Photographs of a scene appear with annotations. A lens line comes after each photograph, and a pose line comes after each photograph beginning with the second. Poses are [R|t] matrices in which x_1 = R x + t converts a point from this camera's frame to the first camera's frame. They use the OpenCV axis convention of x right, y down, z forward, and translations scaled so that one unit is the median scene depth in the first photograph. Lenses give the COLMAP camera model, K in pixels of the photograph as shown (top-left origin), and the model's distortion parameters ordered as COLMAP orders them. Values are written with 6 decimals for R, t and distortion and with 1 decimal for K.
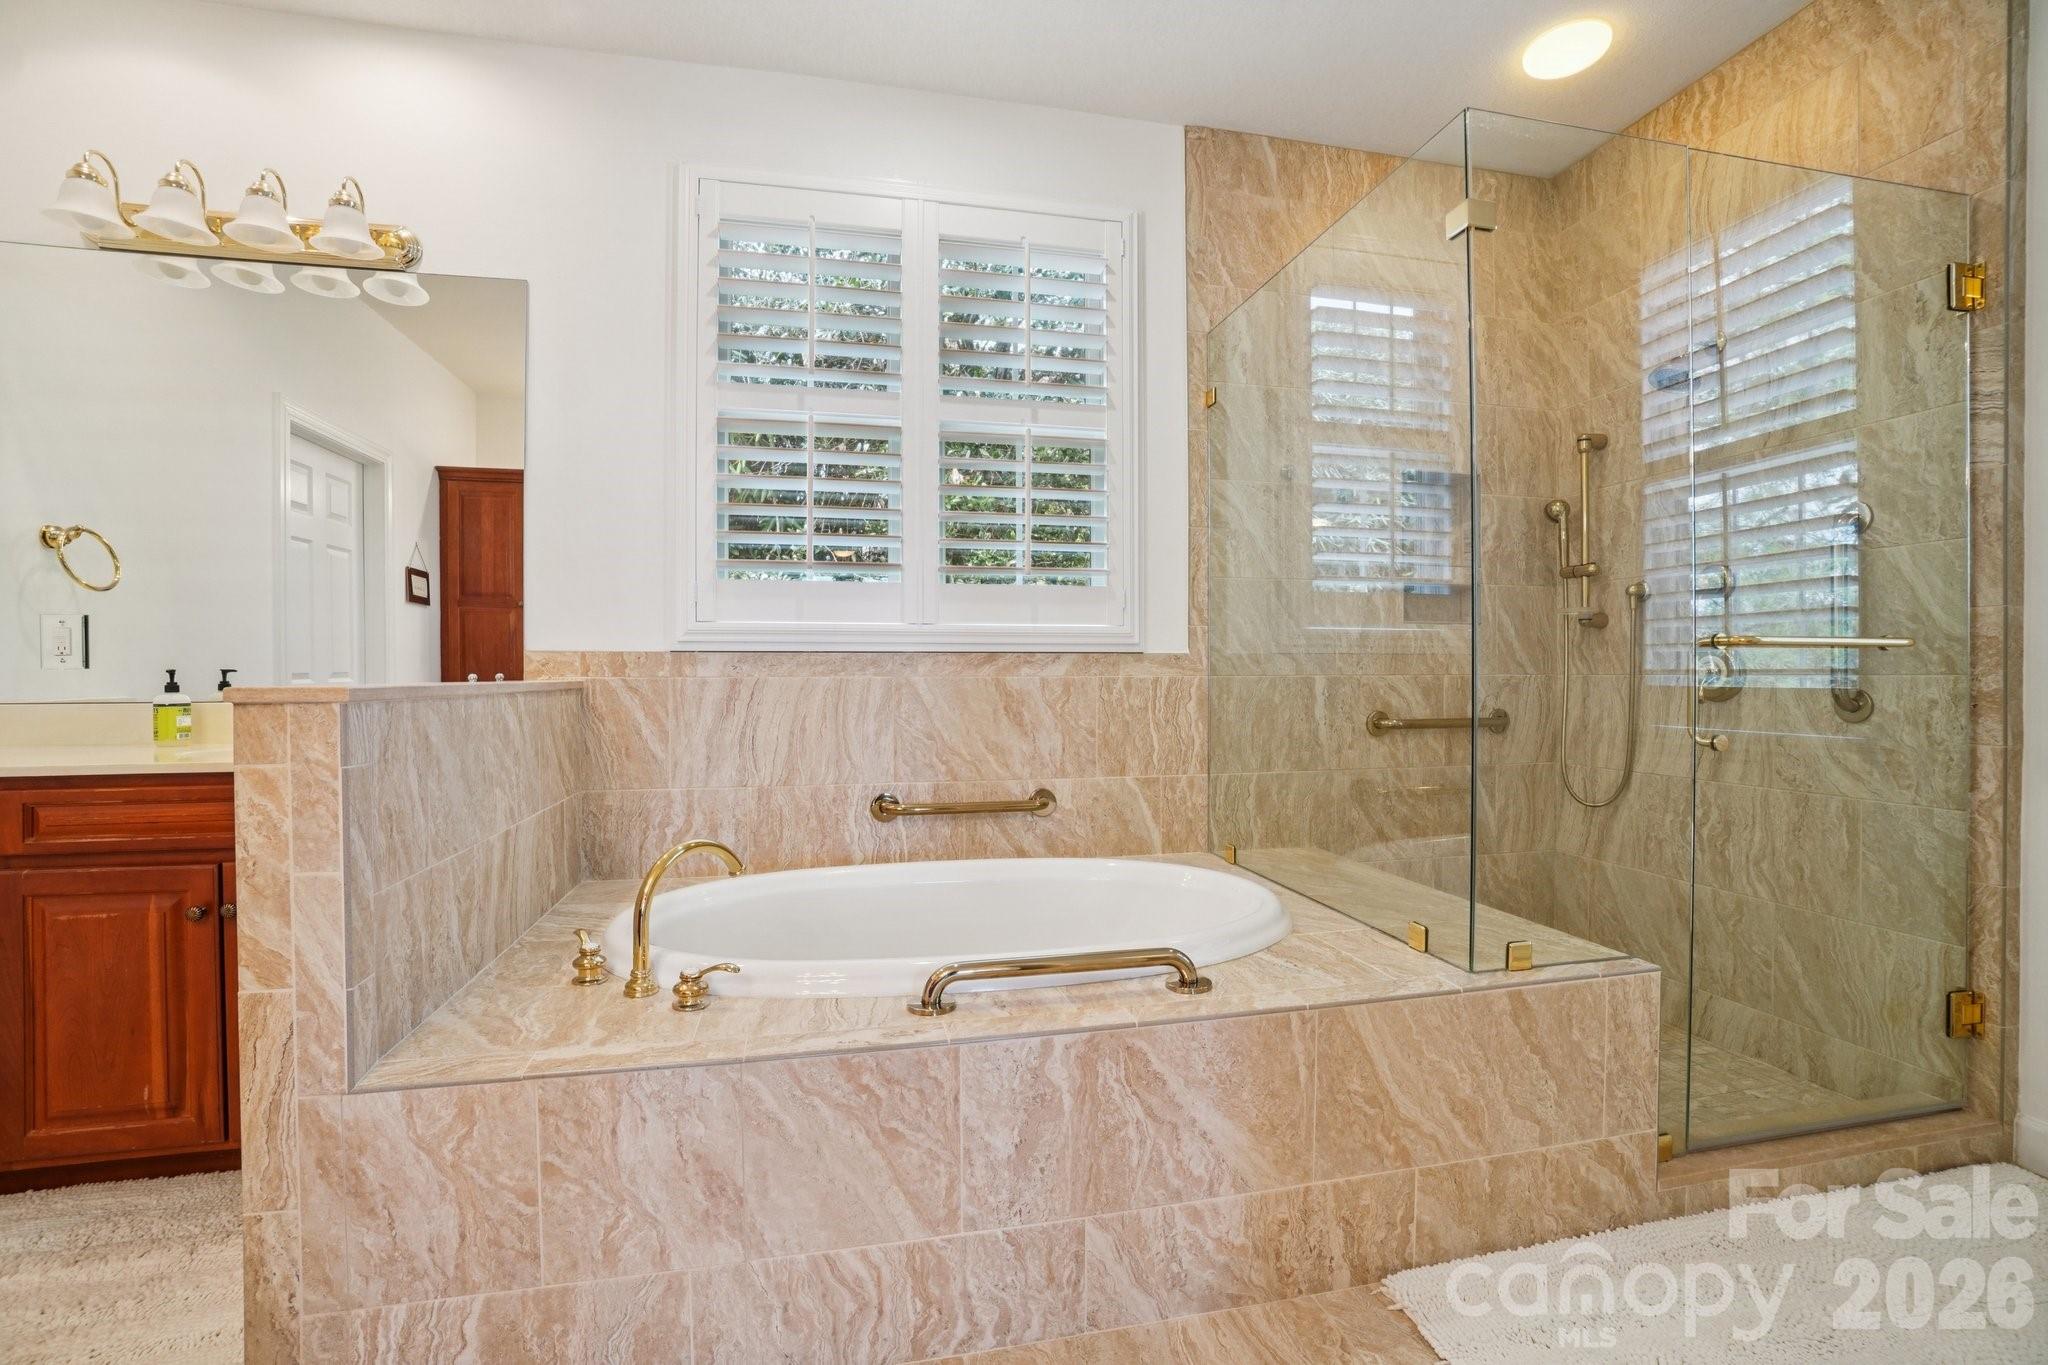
lens RADIAL K [[895.2, 0, 1026.1], [0, 895.2, 683.4], [0, 0, 1]] dist [-0.050661, 0.015822]
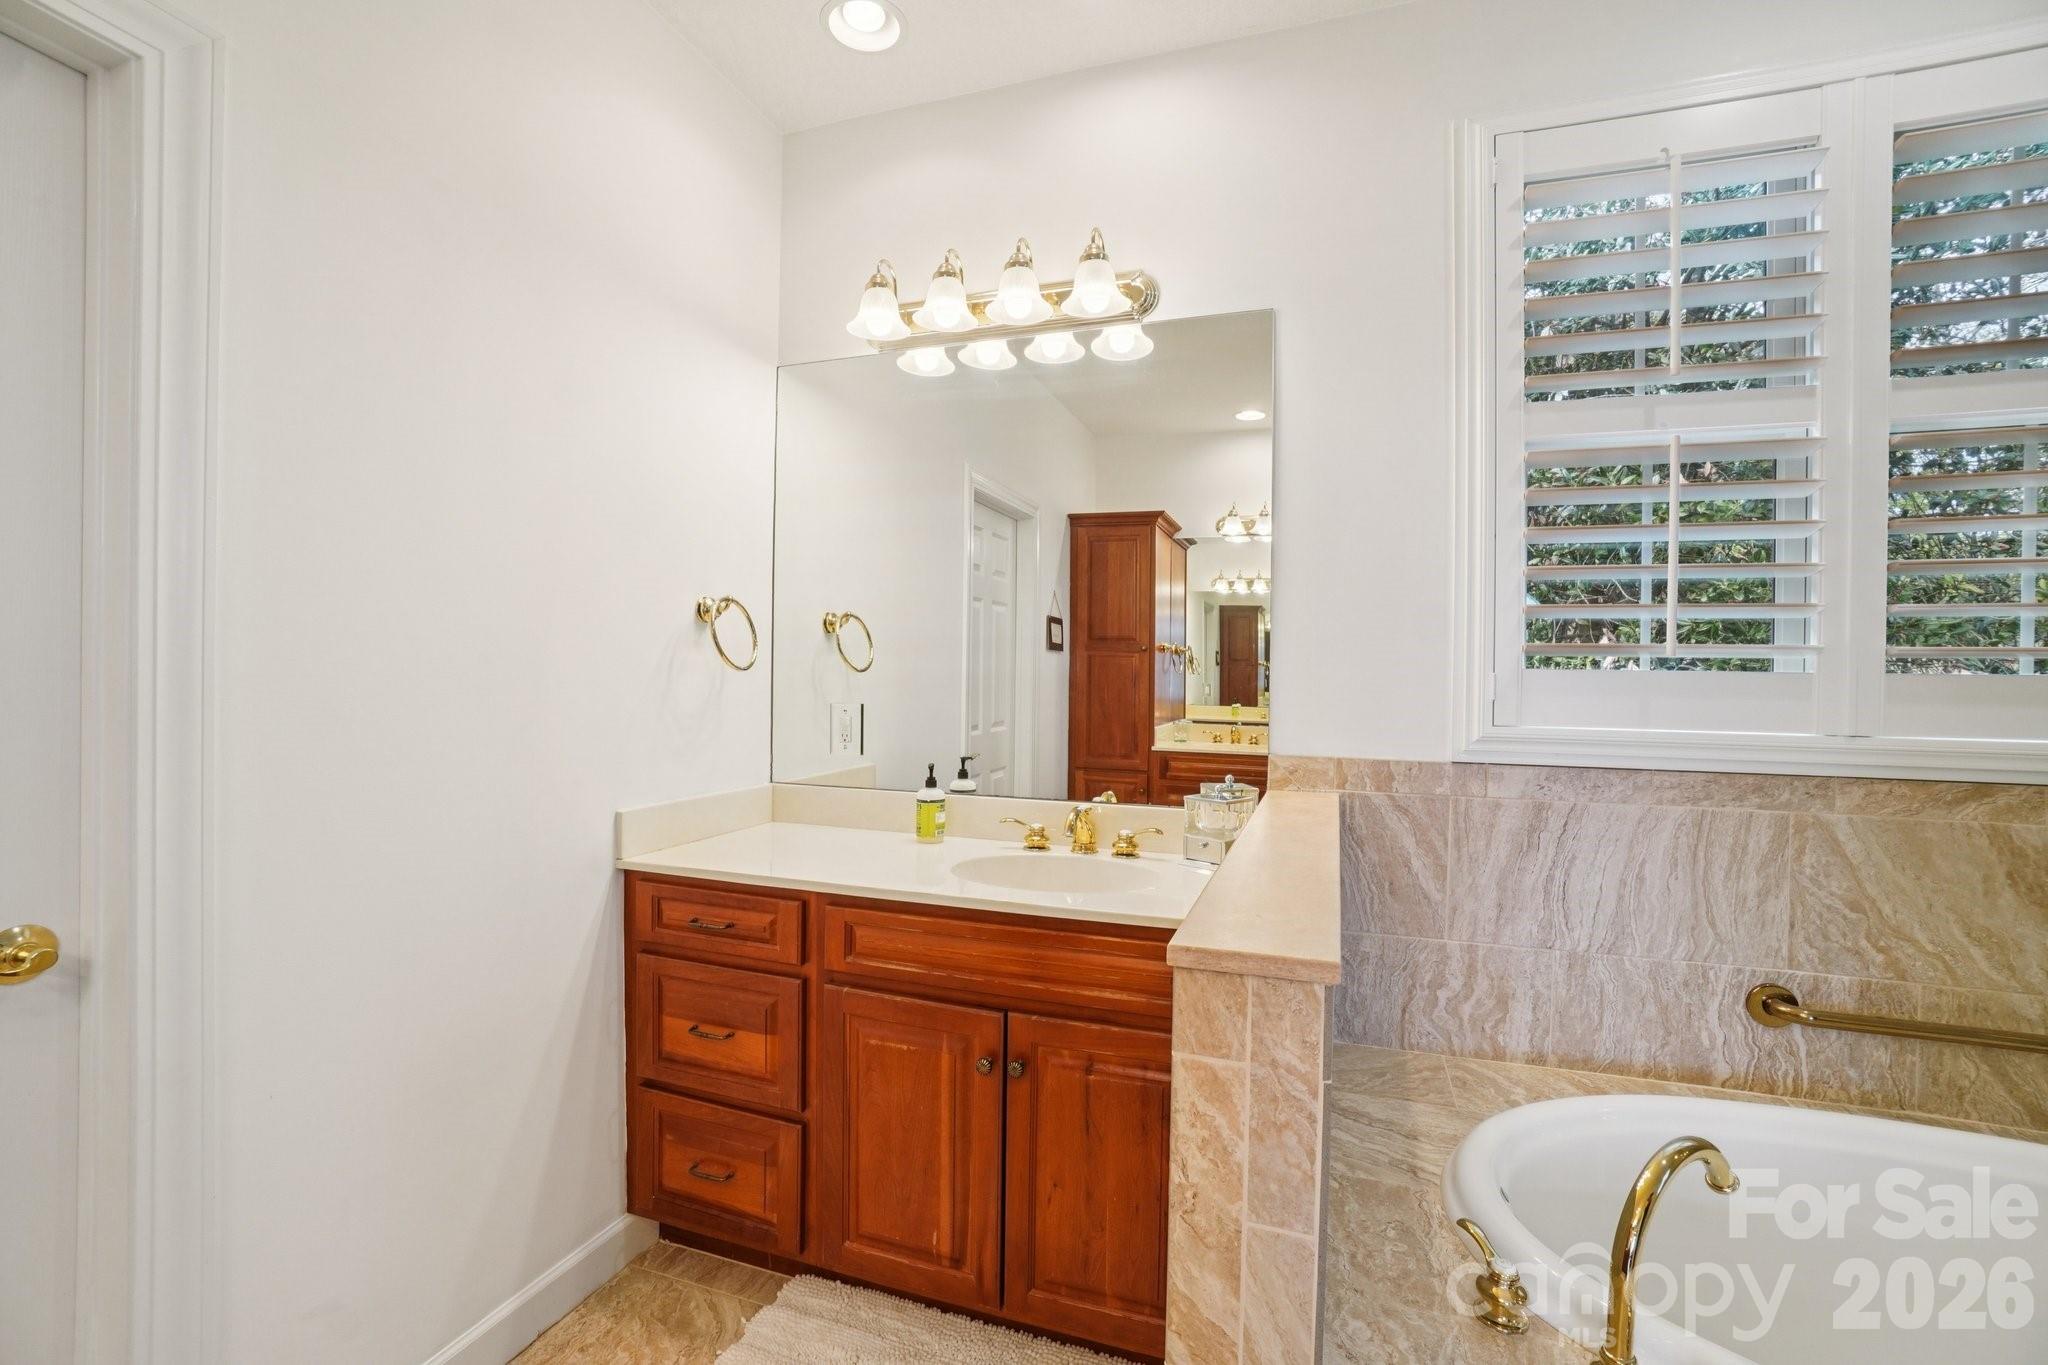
lens RADIAL K [[895.2, 0, 1041.1], [0, 895.2, 684.8], [0, 0, 1]] dist [-0.050661, 0.015822]
pose [[0.859204, 0.017811, -0.511324, -0.314234], [-0.019391, 0.999809, 0.002242, -0.097468], [0.511266, 0.007989, 0.859385, 0.160835]]
